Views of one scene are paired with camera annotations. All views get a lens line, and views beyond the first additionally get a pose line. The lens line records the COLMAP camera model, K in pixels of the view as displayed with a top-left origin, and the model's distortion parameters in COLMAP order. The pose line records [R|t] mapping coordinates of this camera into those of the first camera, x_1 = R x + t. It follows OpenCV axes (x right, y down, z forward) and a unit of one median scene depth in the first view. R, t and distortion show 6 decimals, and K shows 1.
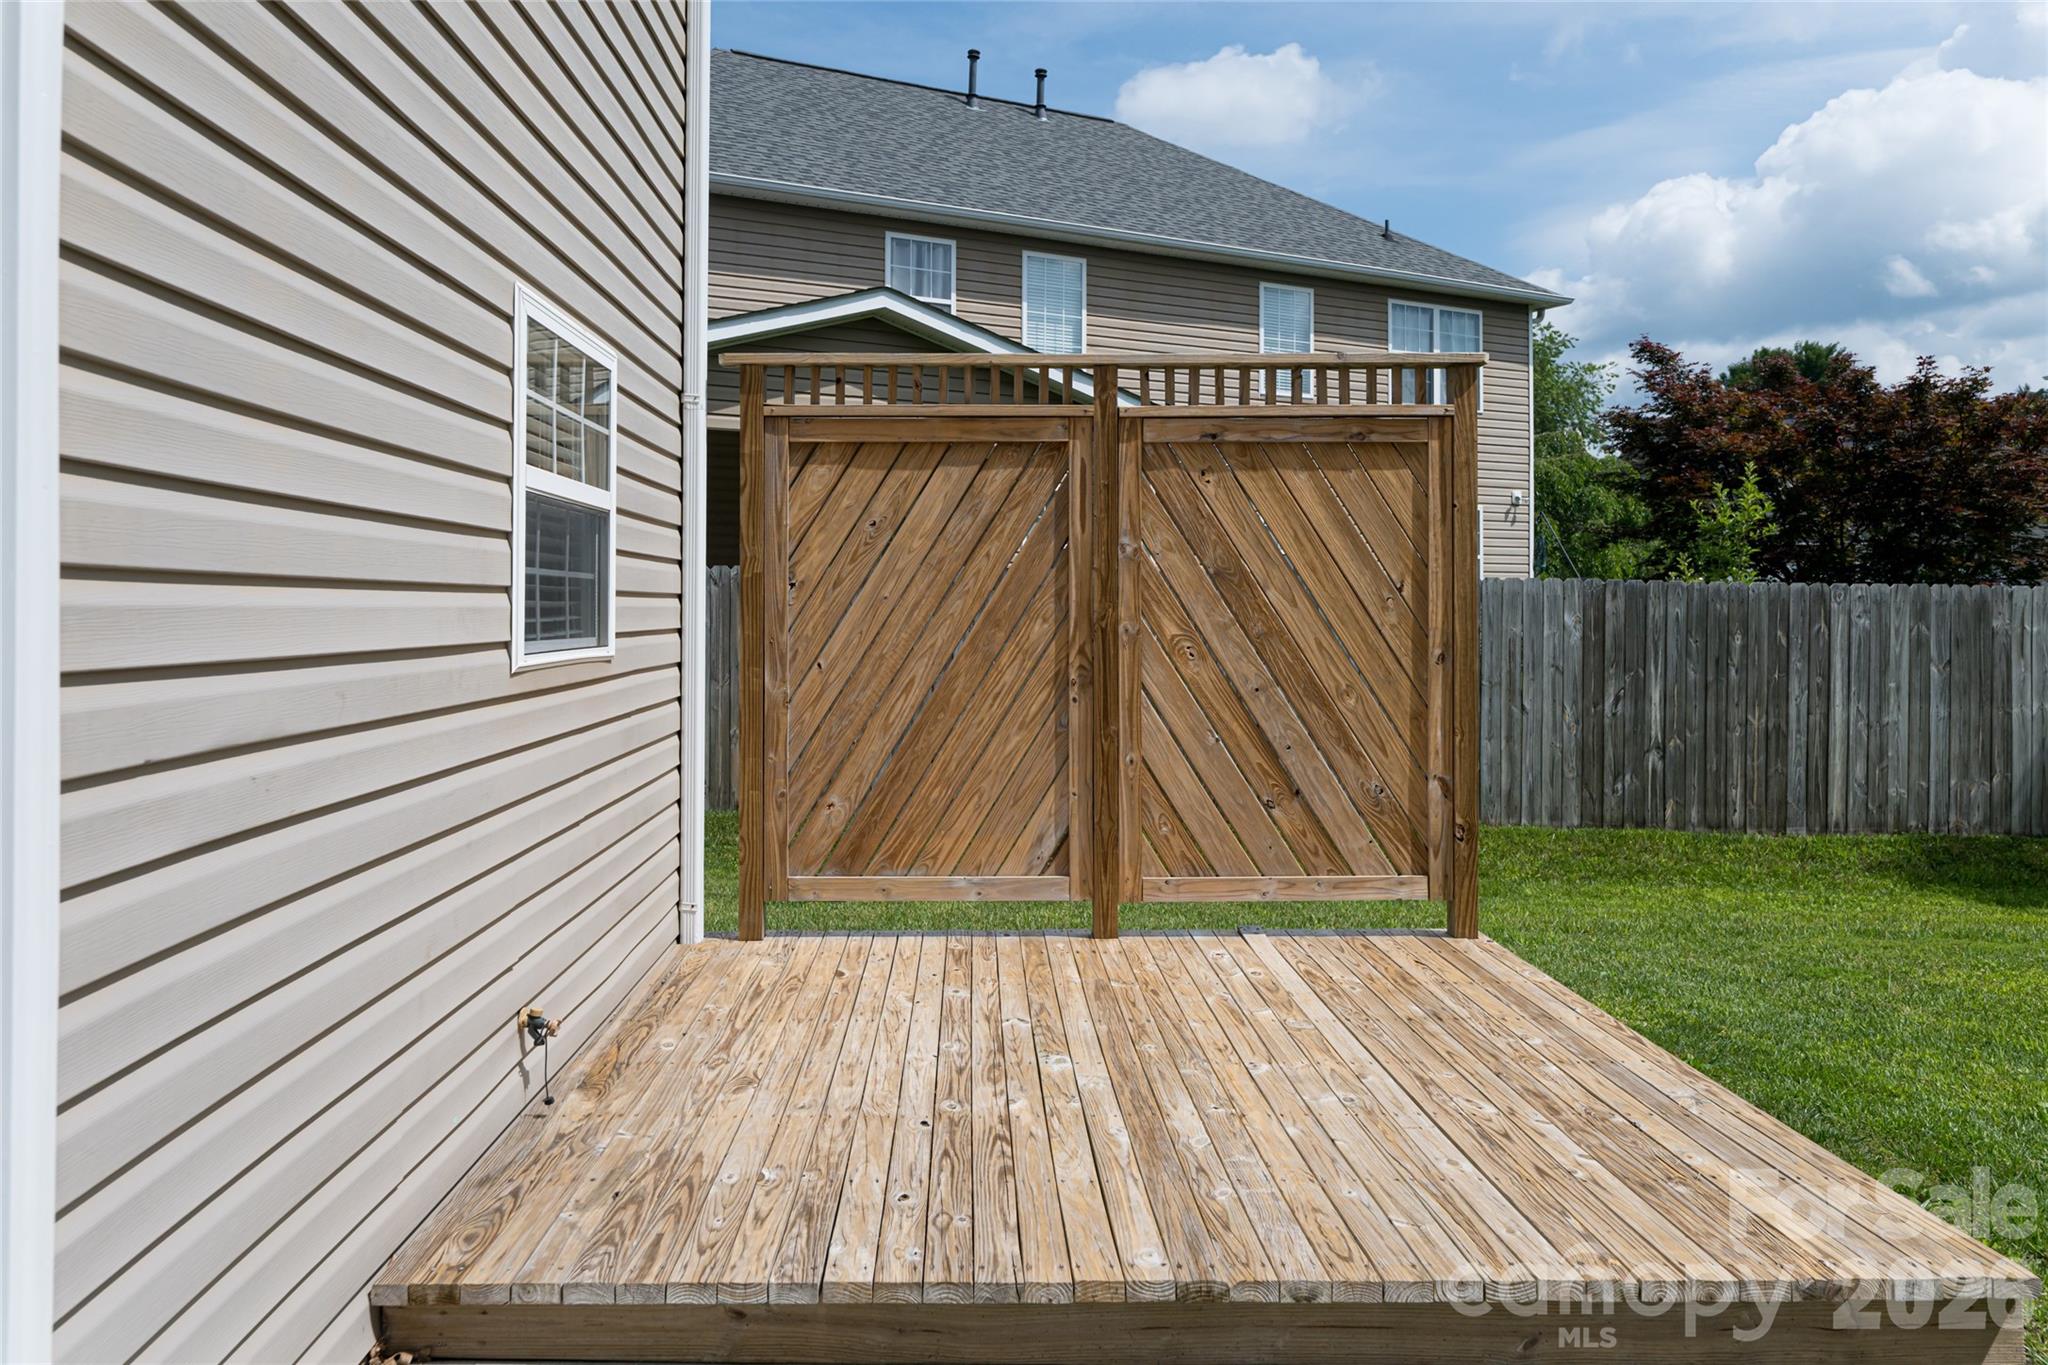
lens RADIAL K [[1404.0, 0, 987.0], [0, 1404.0, 587.0], [0, 0, 1]] dist [0.000349, 0.000376]
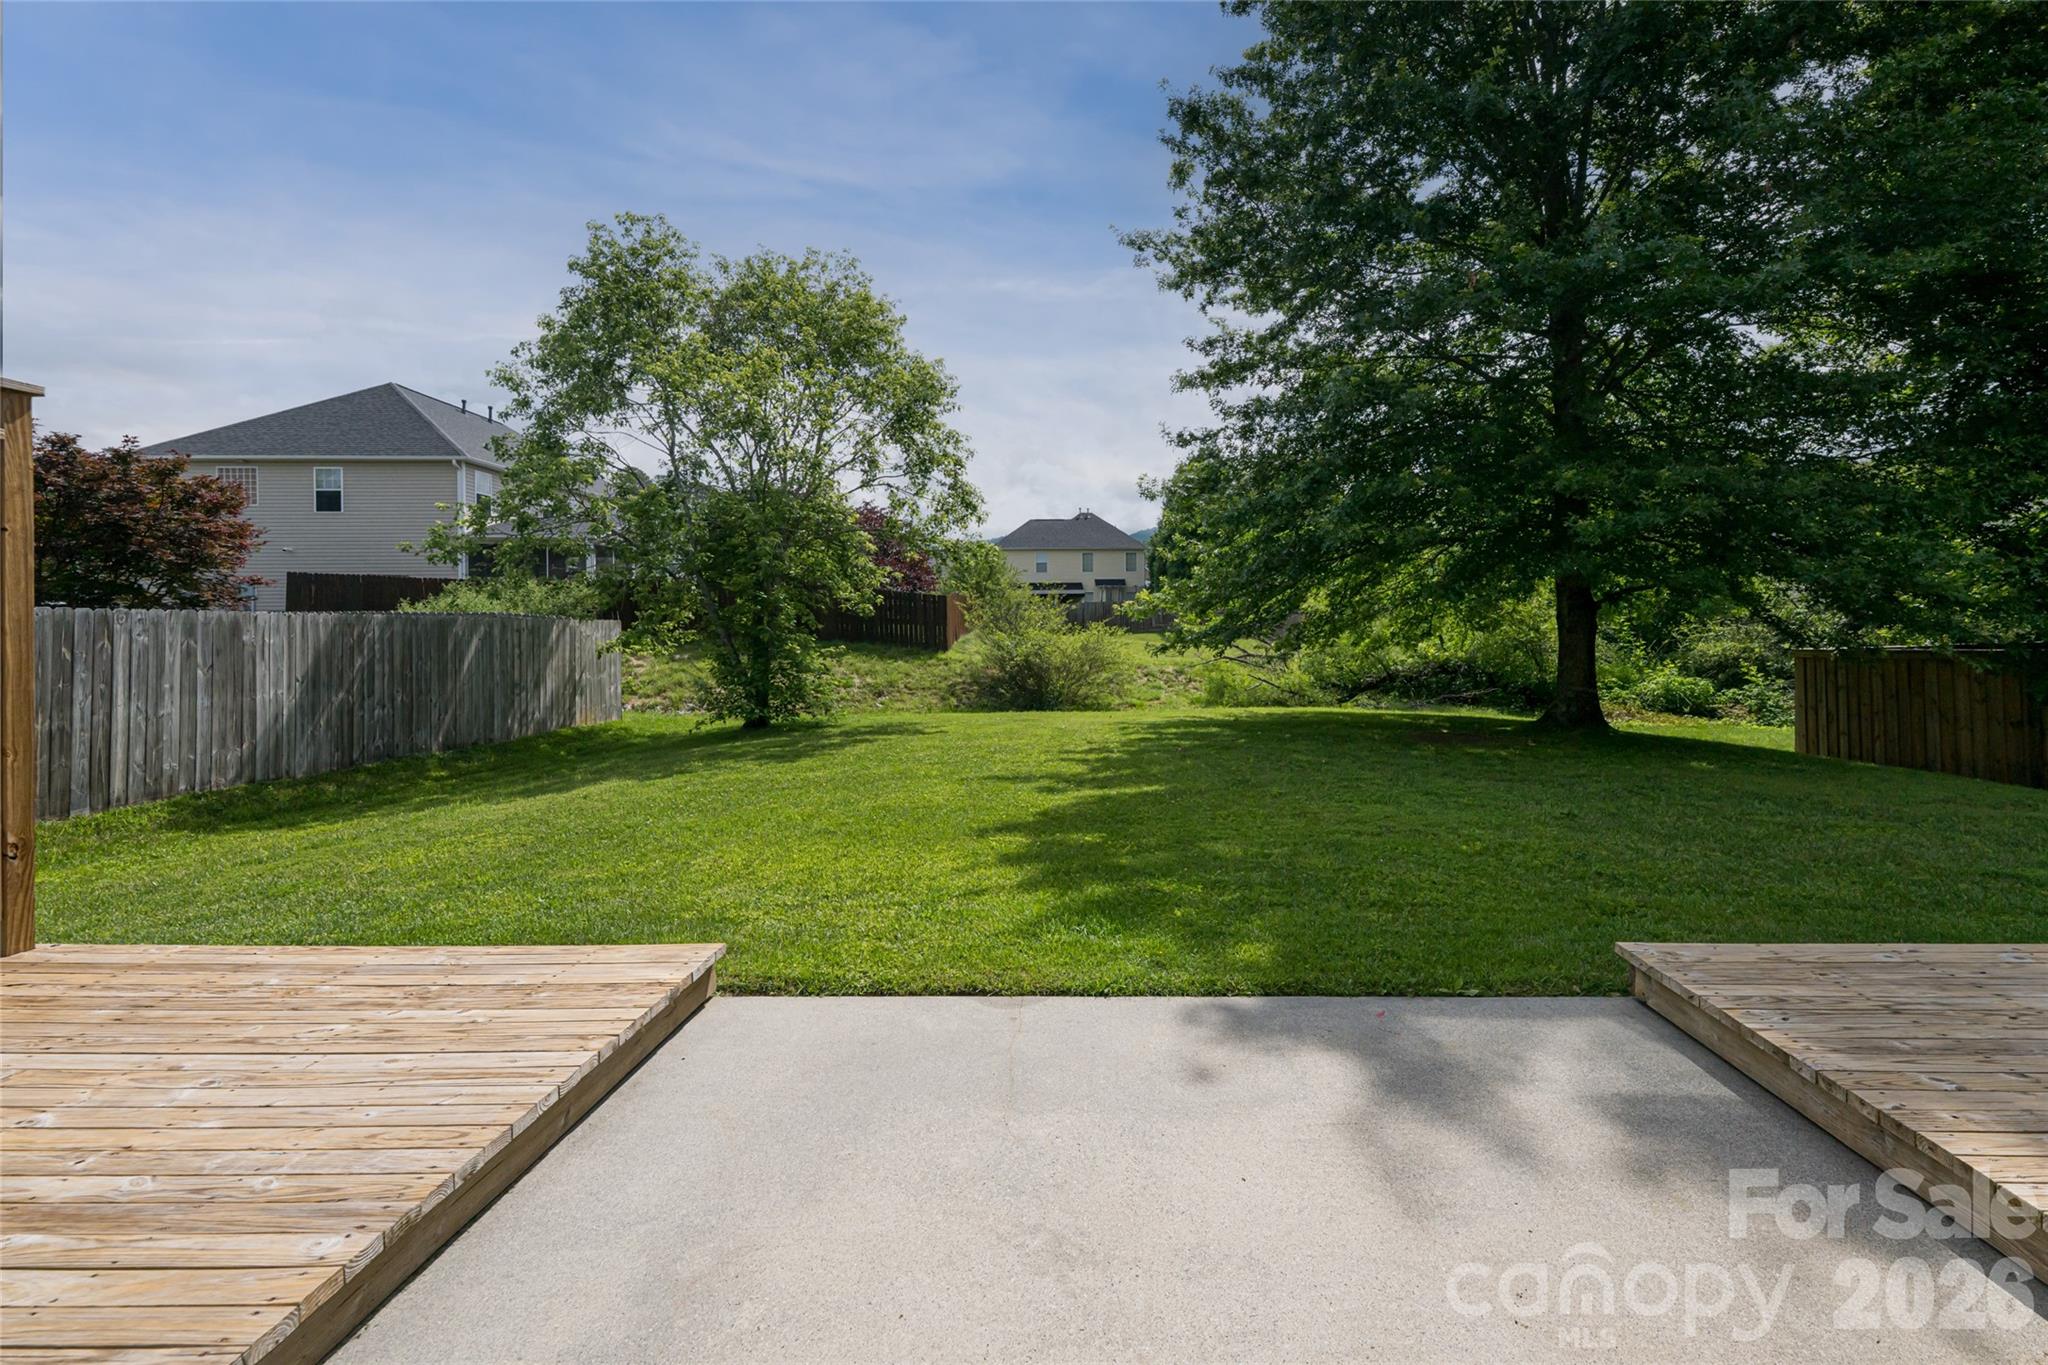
lens RADIAL K [[912.5, 0, 1033.9], [0, 912.5, 604.3], [0, 0, 1]] dist [0.002325, 0.000616]
pose [[0.054169, 0.016927, 0.998388, -0.175505], [-0.007787, 0.999833, -0.016529, 0.000672], [-0.998501, -0.006879, 0.054291, 0.136476]]
